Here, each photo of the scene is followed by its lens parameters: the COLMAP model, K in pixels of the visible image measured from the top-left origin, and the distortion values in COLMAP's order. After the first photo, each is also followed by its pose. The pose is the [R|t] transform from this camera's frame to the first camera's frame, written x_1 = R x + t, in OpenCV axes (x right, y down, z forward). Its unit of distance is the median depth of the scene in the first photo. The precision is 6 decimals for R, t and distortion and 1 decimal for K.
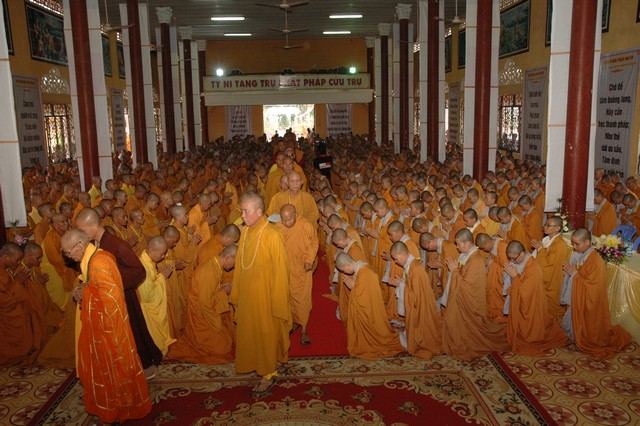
lens RADIAL K [[619.0, 0, 319.0], [0, 619.0, 217.8], [0, 0, 1]] dist [-0.109680, 0.000000]
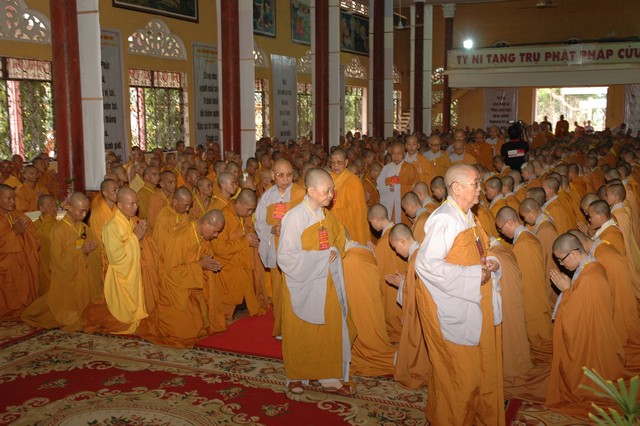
lens RADIAL K [[779.3, 0, 322.0], [0, 779.3, 212.8], [0, 0, 1]] dist [0.000128, 0.000000]
pose [[0.870397, 0.070151, -0.487327, 0.371915], [-0.095040, 0.995121, -0.026500, 0.046038], [0.483090, 0.069381, 0.872817, 0.112019]]
